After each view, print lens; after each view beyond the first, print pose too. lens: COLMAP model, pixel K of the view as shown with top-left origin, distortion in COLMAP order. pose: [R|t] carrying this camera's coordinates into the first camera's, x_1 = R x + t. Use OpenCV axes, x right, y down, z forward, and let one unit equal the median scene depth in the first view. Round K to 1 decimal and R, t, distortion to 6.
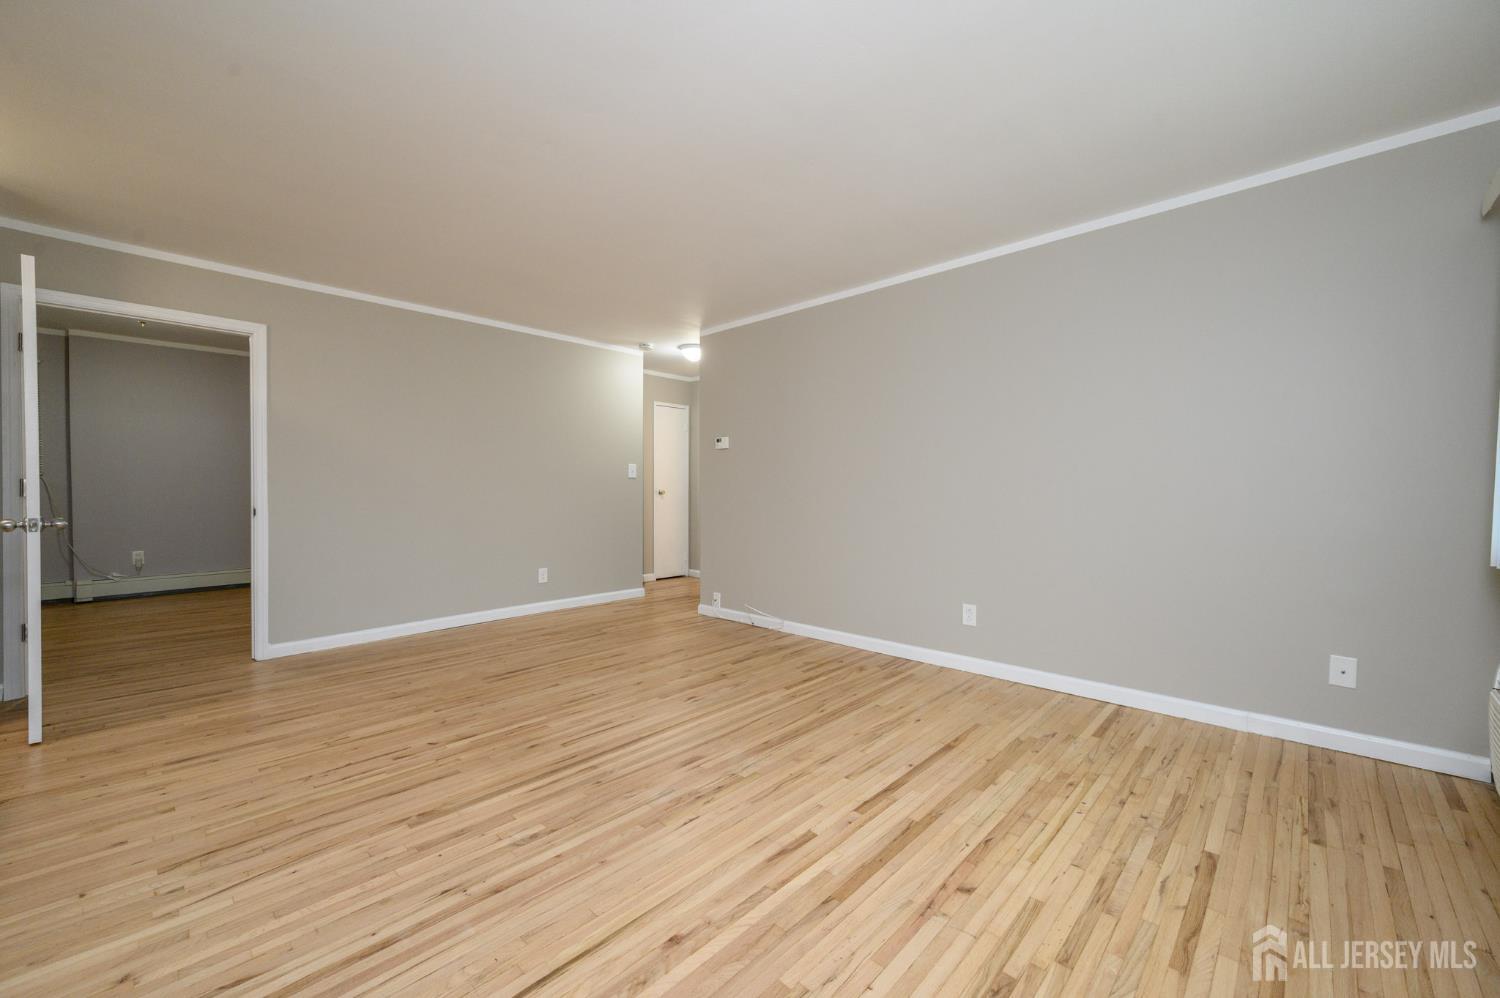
lens RADIAL K [[586.1, 0, 750.4], [0, 586.1, 490.8], [0, 0, 1]] dist [-0.001572, -0.000240]
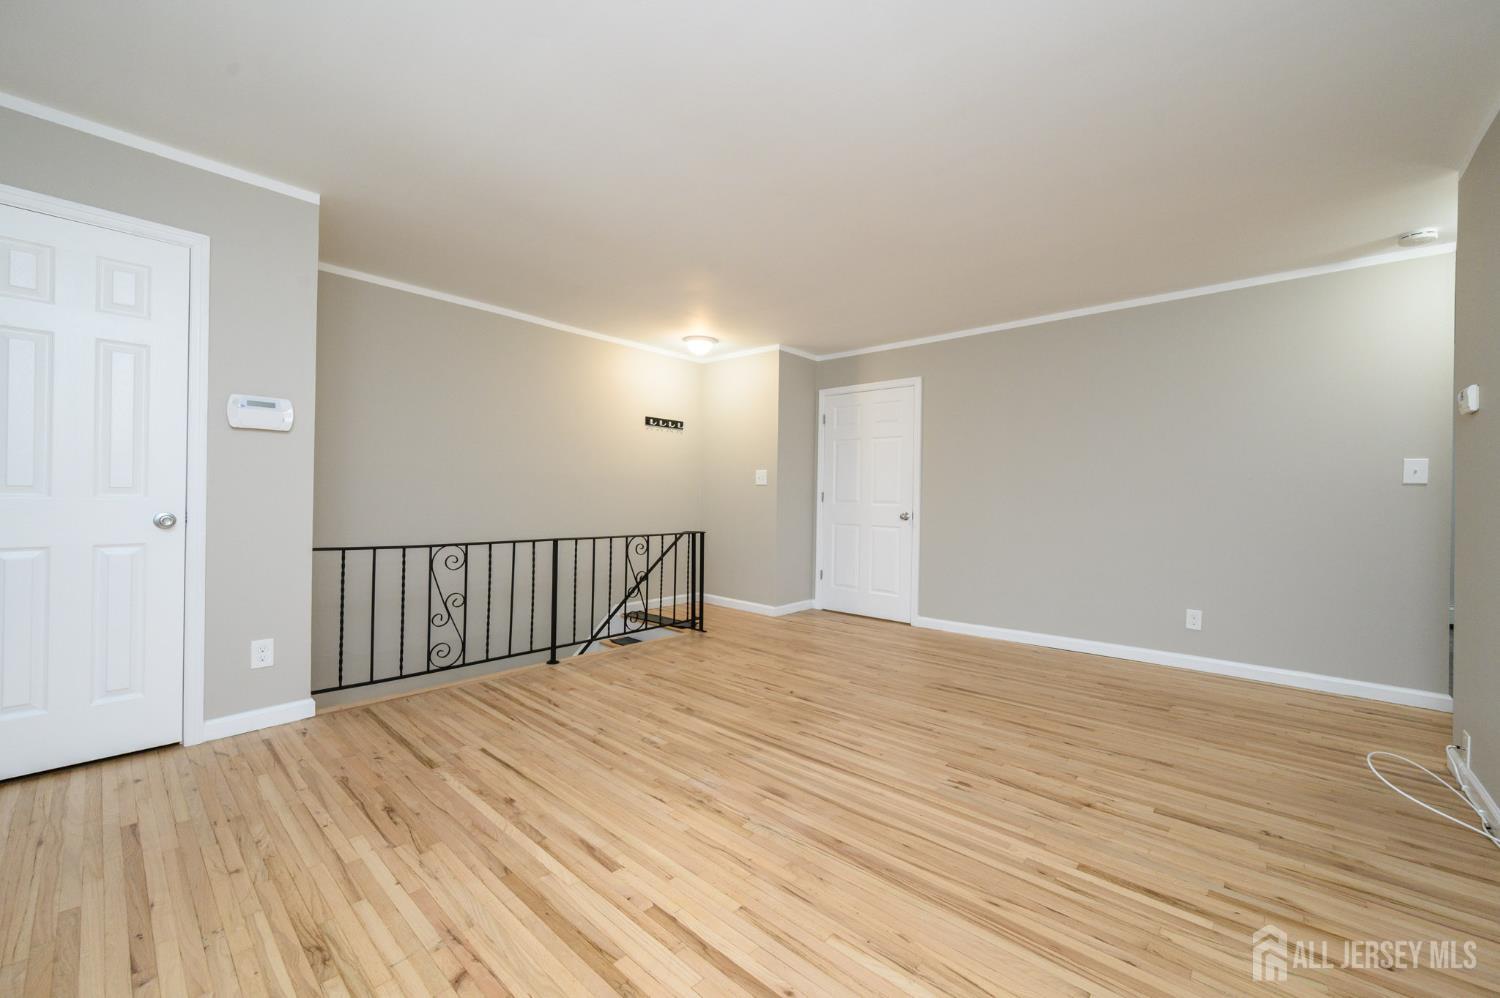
lens RADIAL K [[586.1, 0, 756.9], [0, 586.1, 501.1], [0, 0, 1]] dist [-0.001572, -0.000240]
pose [[0.040794, 0.004110, -0.999159, 0.826426], [-0.018852, 0.999817, 0.003343, 0.004876], [0.998990, 0.018700, 0.040864, 0.946066]]
